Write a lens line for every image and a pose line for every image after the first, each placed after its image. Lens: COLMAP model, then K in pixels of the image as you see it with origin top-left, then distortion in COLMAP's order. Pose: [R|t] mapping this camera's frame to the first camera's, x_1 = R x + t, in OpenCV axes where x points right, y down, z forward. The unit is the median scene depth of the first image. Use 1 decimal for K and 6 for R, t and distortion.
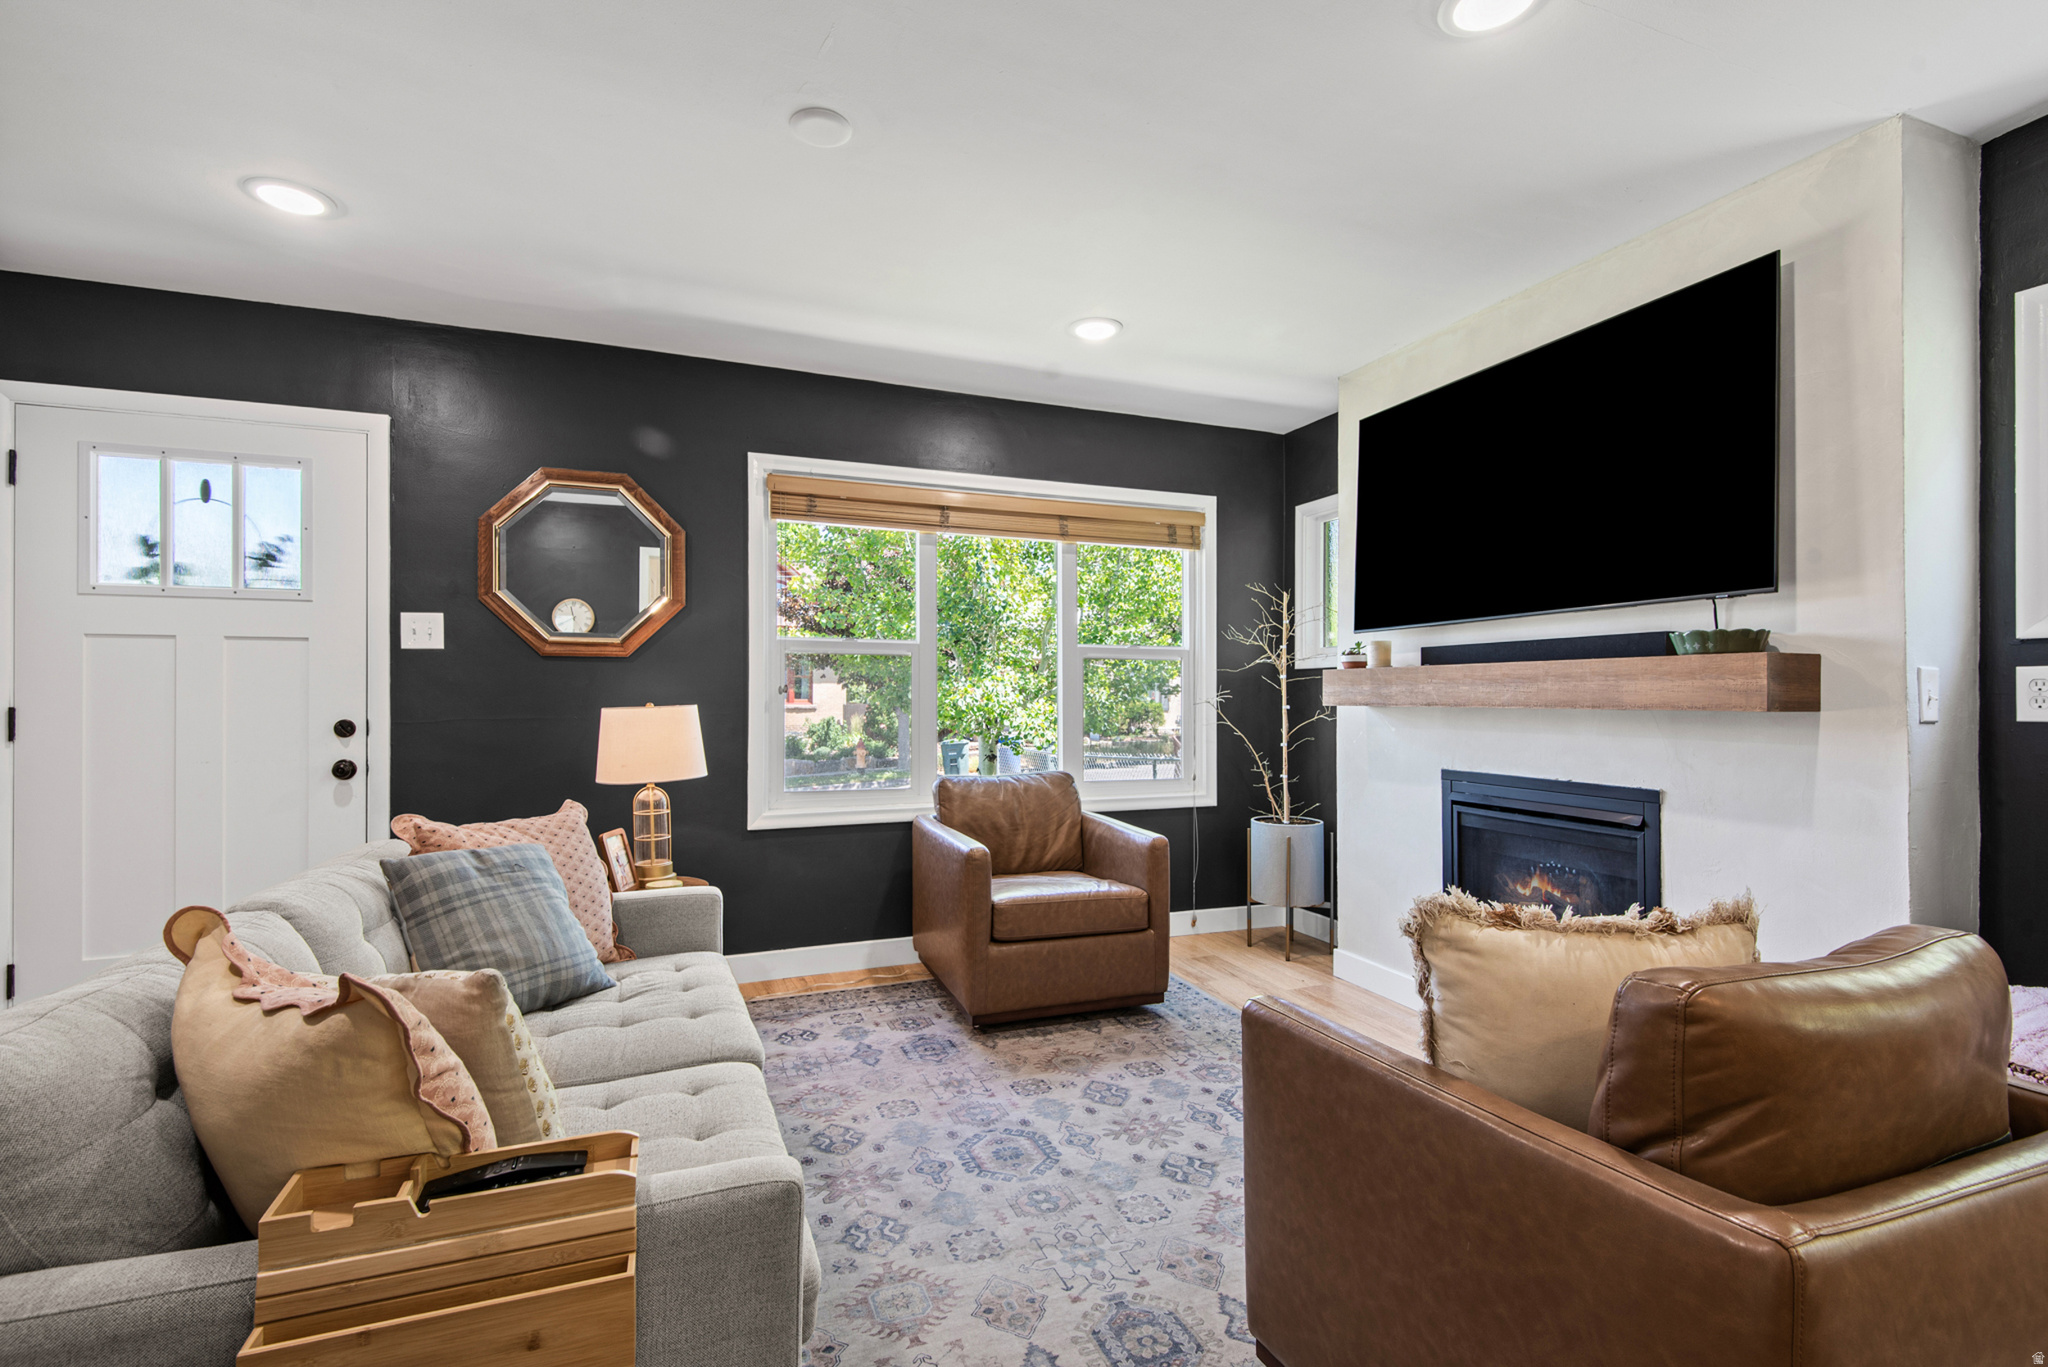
lens RADIAL K [[923.0, 0, 1024.0], [0, 923.0, 683.5], [0, 0, 1]] dist [0.032399, -0.000709]
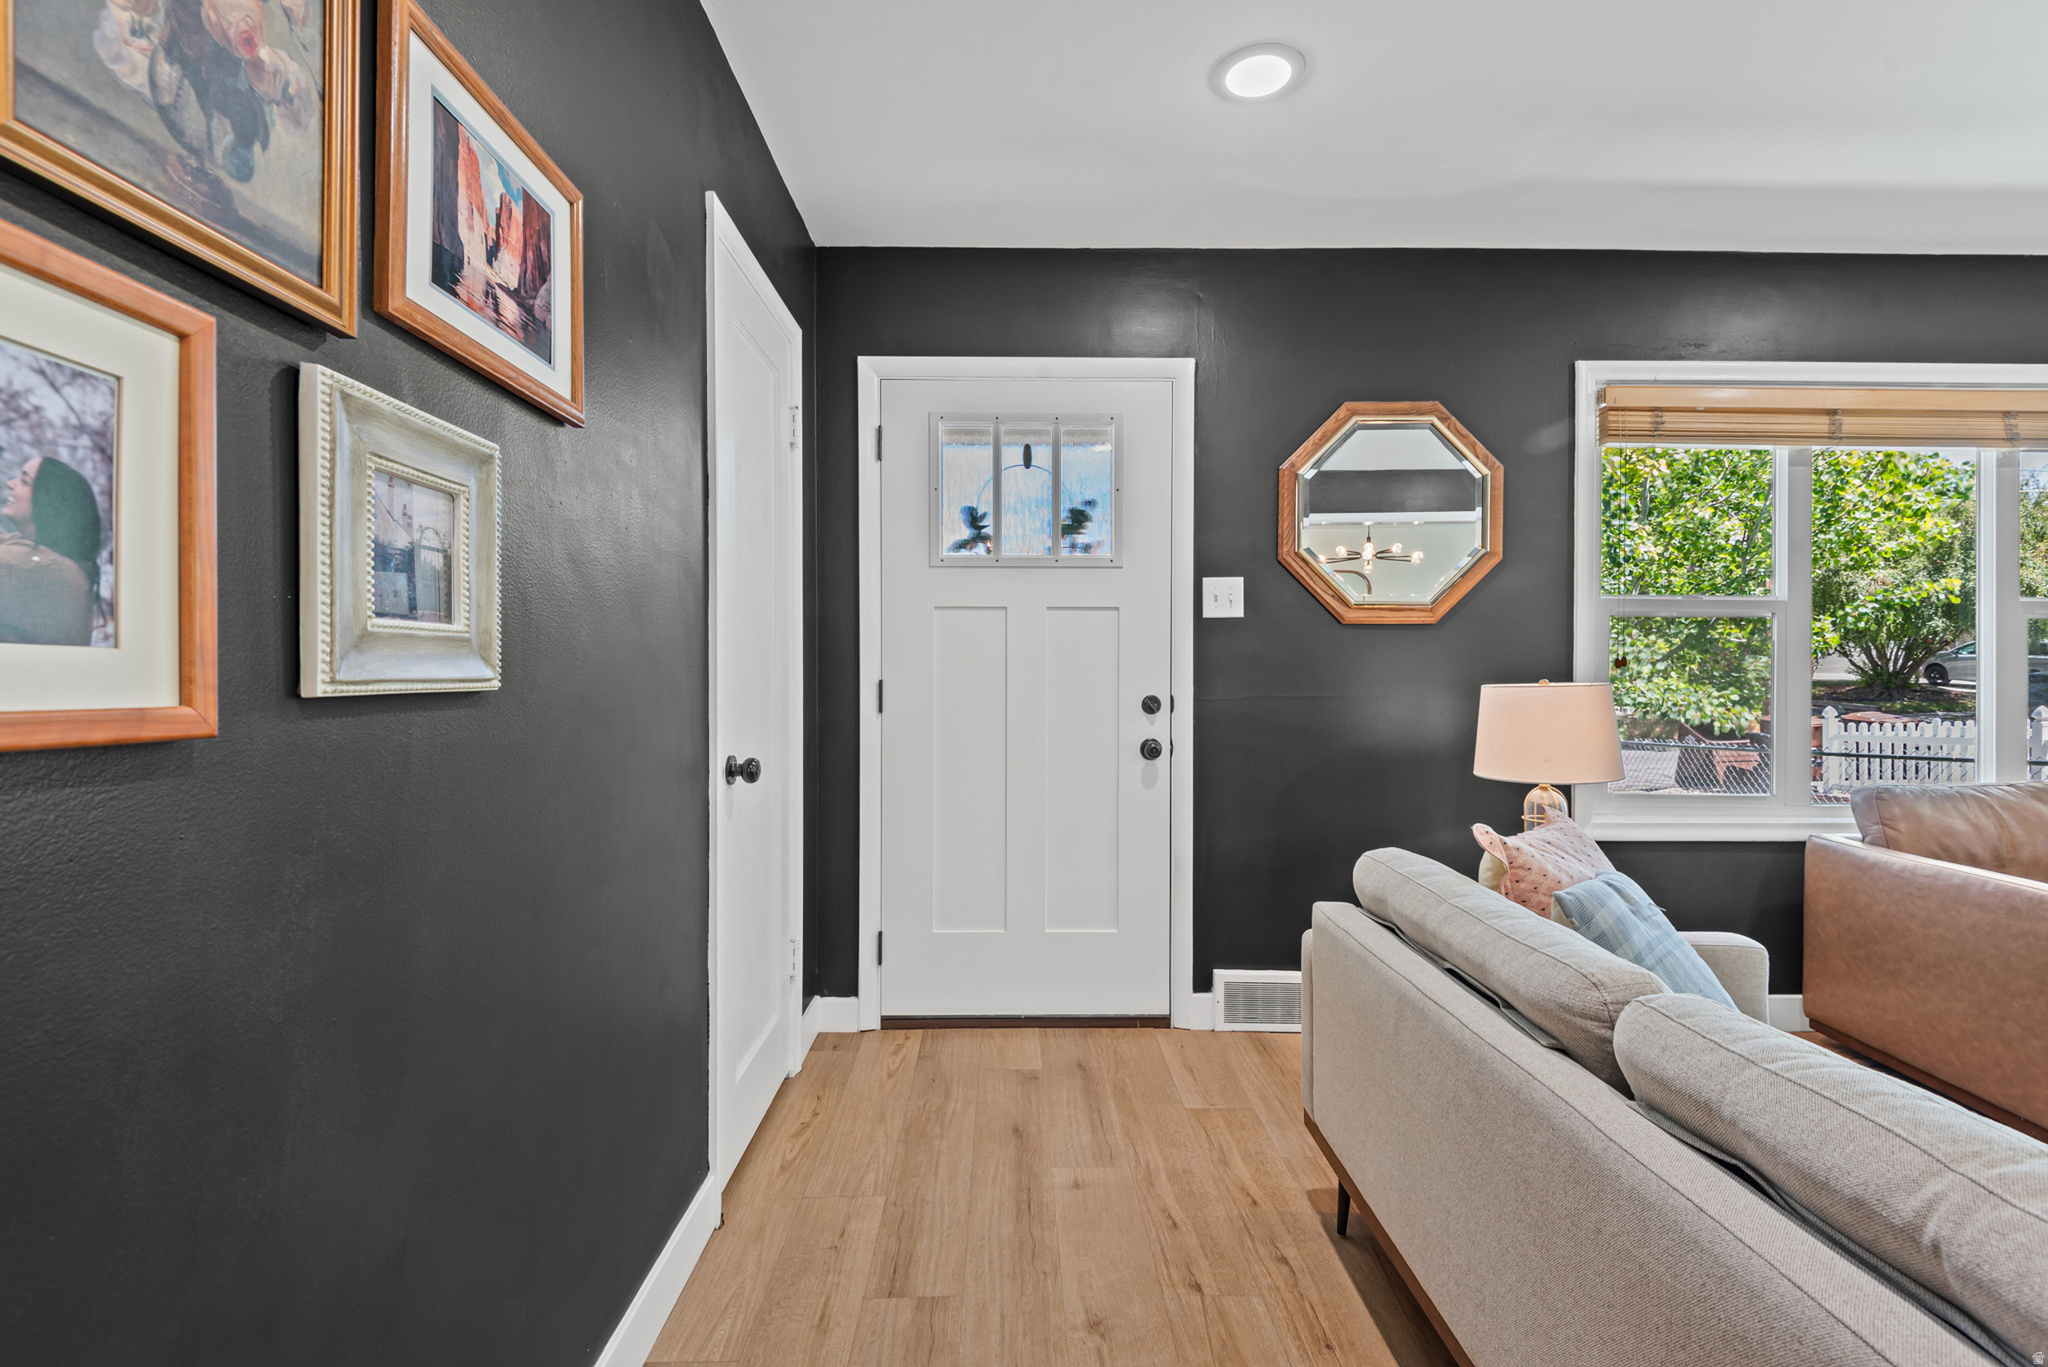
lens RADIAL K [[923.0, 0, 1024.0], [0, 923.0, 683.5], [0, 0, 1]] dist [0.032399, -0.000709]
pose [[0.940758, 0.007820, -0.338989, -0.705117], [0.000869, 0.999675, 0.025474, 0.004742], [0.339078, -0.024259, 0.940445, 0.134231]]
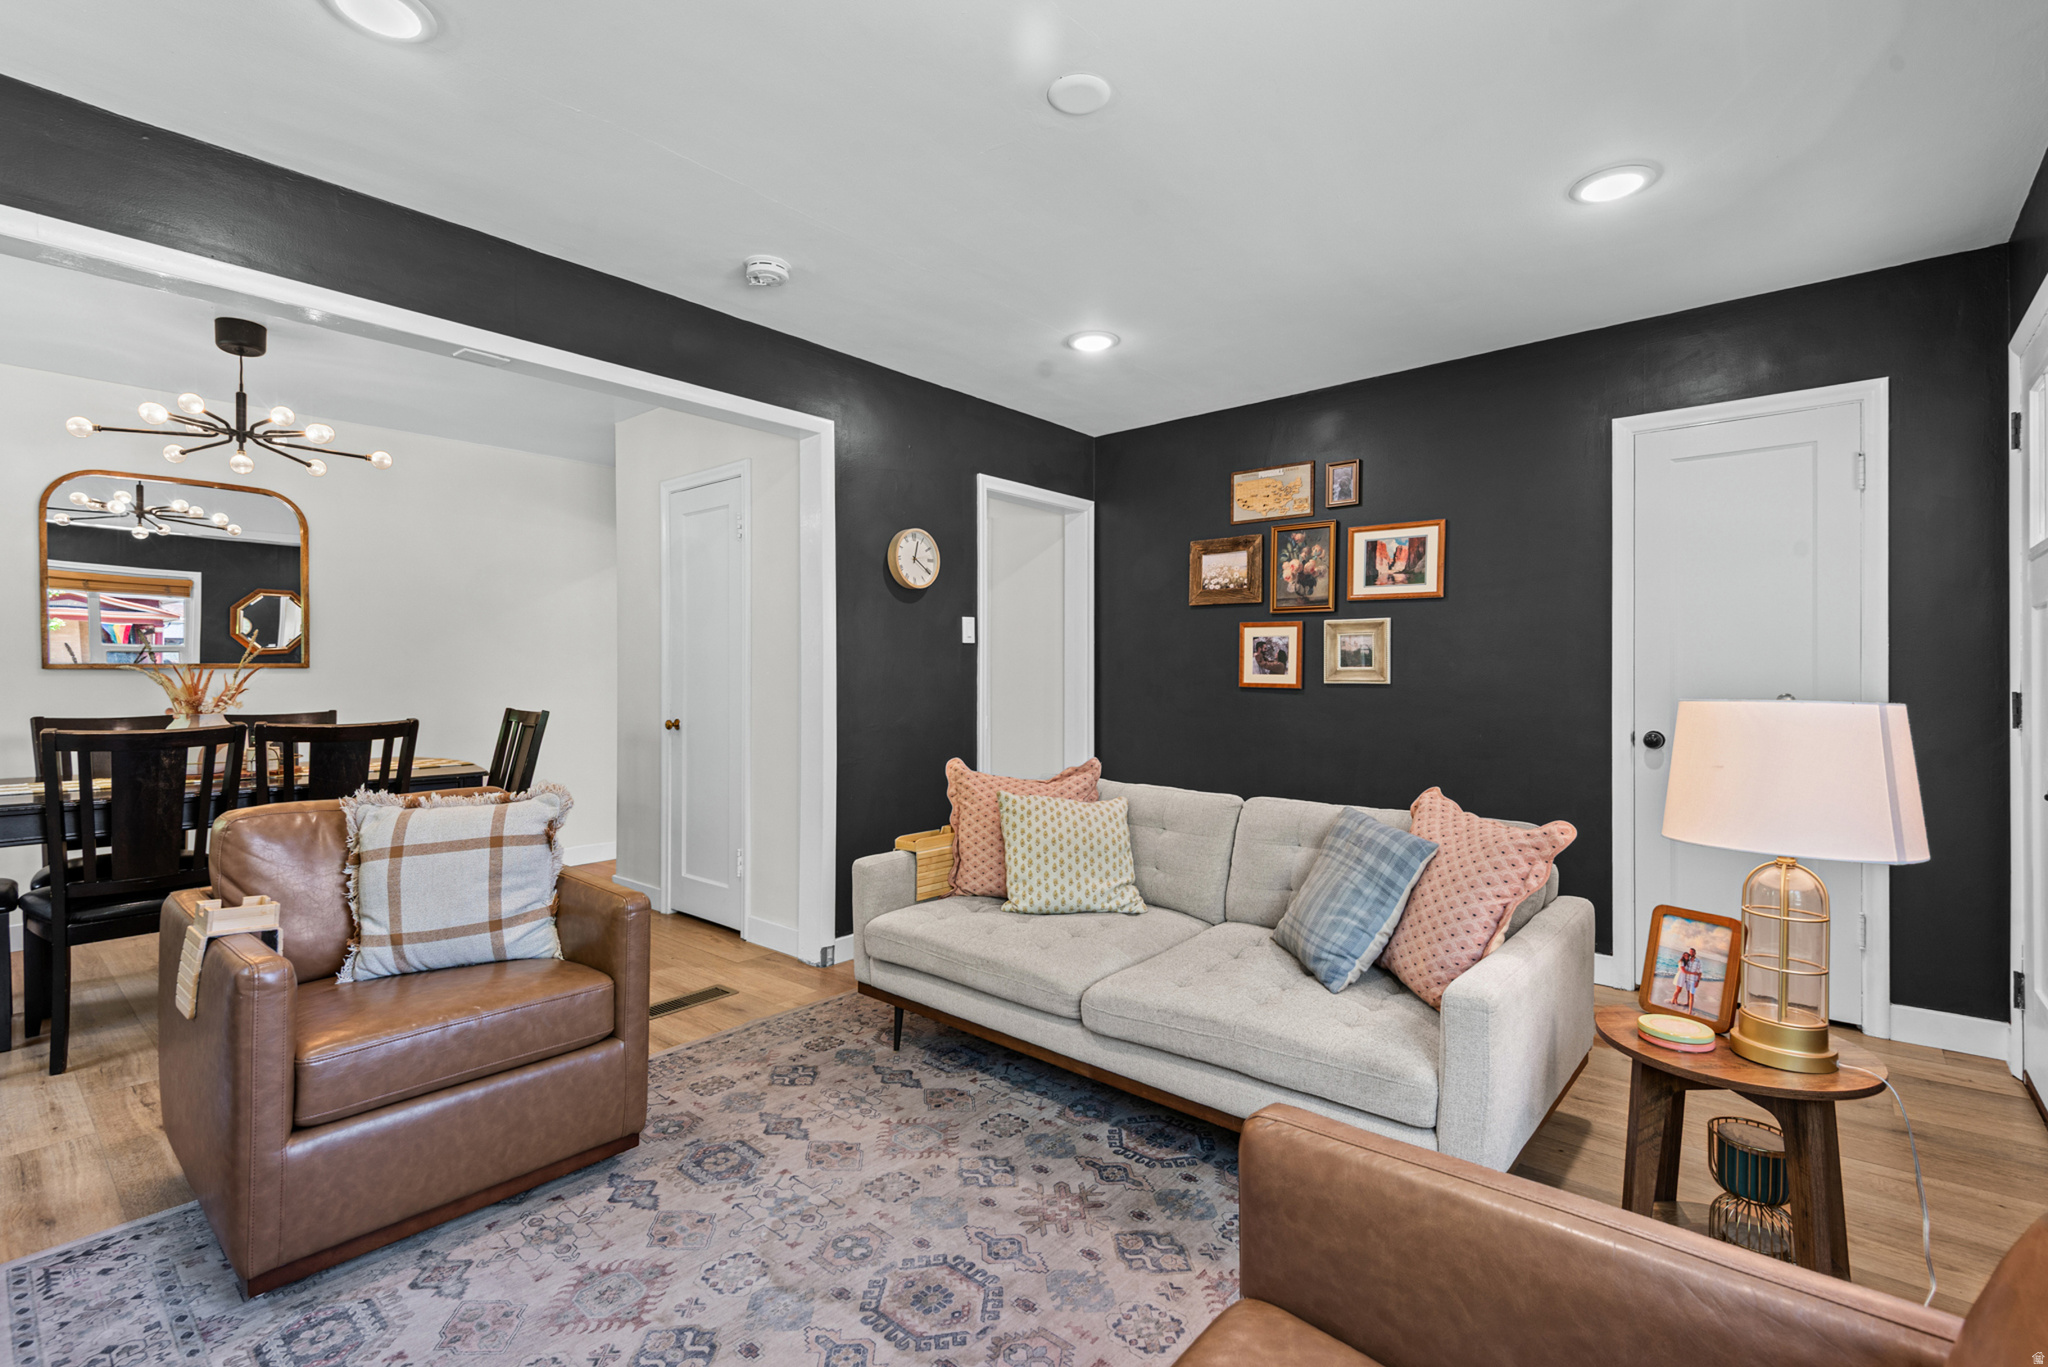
lens RADIAL K [[923.0, 0, 1024.0], [0, 923.0, 683.5], [0, 0, 1]] dist [0.032399, -0.000709]
pose [[-0.881414, 0.005002, -0.472318, 0.257999], [0.005543, 0.999985, 0.000246, 0.014717], [0.472311, -0.002402, -0.881428, 1.631275]]
